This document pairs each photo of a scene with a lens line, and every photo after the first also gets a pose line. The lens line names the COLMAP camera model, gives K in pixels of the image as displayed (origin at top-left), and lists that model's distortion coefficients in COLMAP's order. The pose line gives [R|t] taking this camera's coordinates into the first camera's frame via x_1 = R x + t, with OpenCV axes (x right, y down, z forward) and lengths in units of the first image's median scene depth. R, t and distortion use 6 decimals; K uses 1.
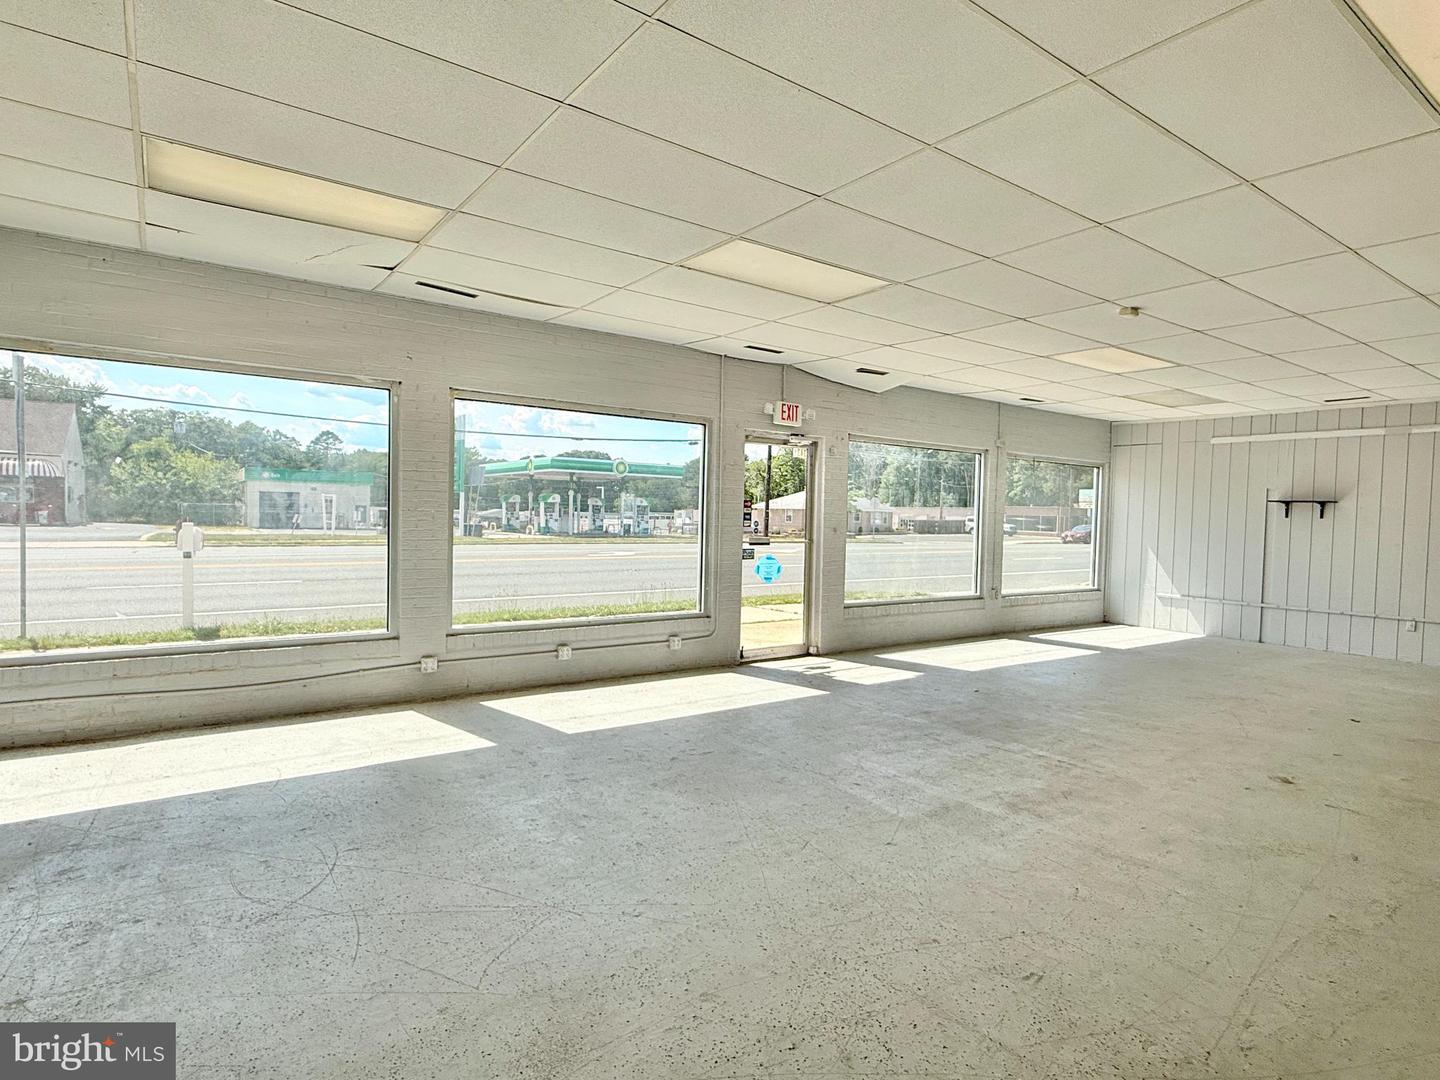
lens RADIAL K [[792.8, 0, 720.0], [0, 792.8, 540.0], [0, 0, 1]] dist [-0.002536, -0.000472]
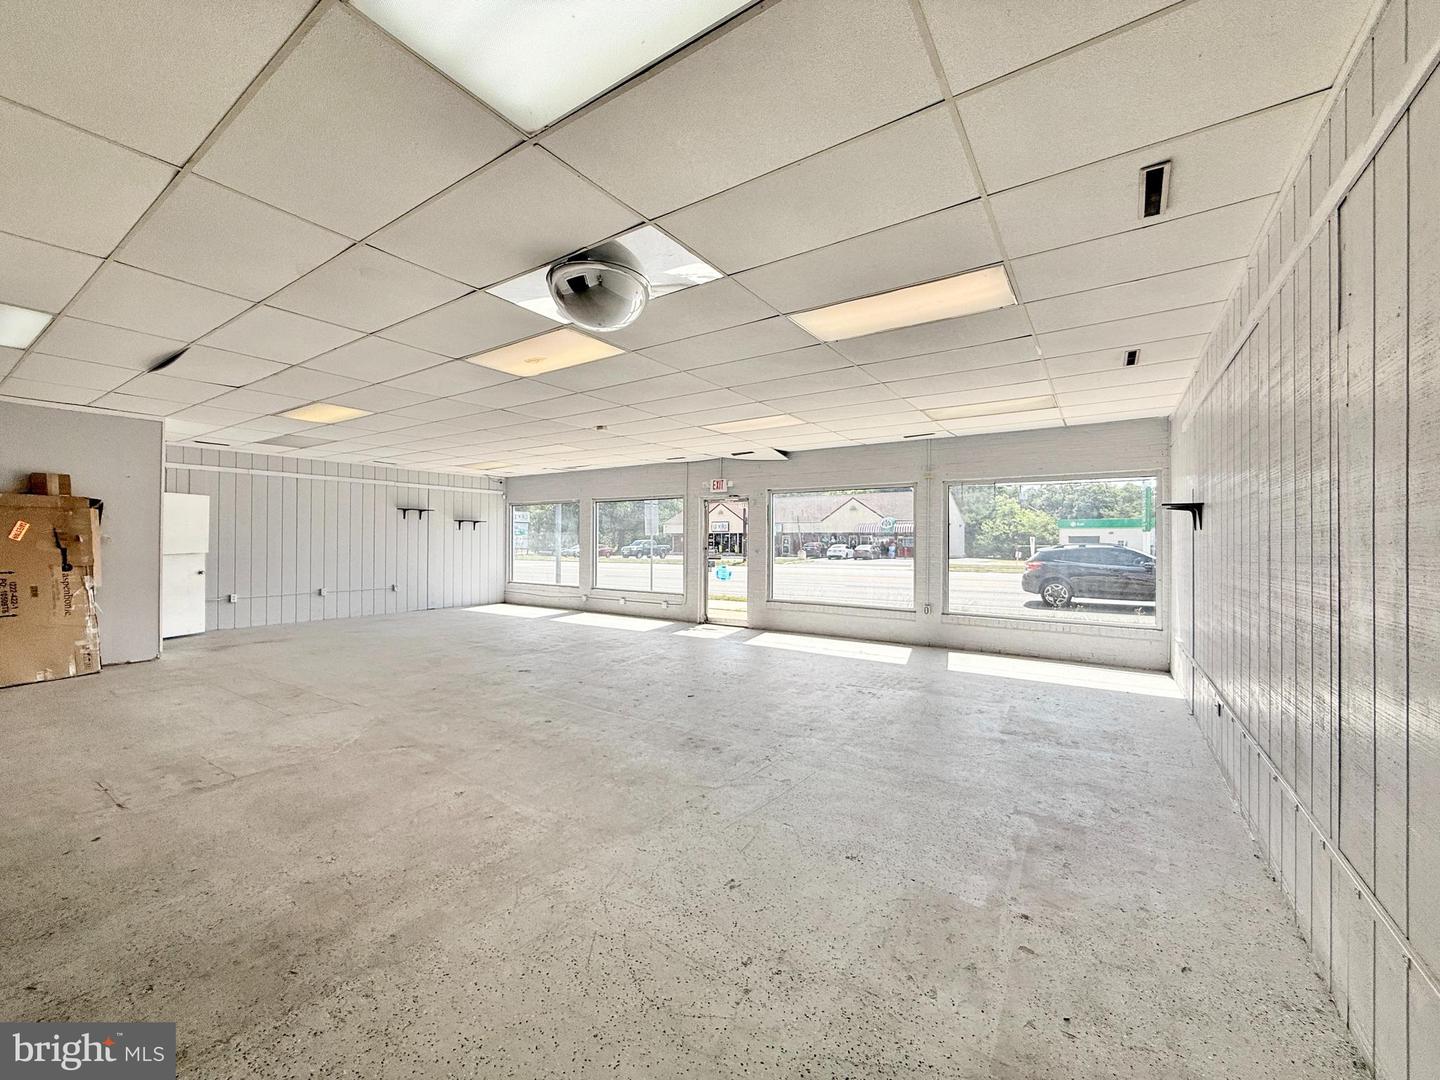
lens RADIAL K [[569.8, 0, 720.0], [0, 569.8, 540.0], [0, 0, 1]] dist [-0.001953, -0.000316]
pose [[0.336675, -0.027118, -0.941230, 1.261740], [-0.026455, 0.998918, -0.038242, 0.010994], [0.941249, 0.037775, 0.335593, 0.571046]]
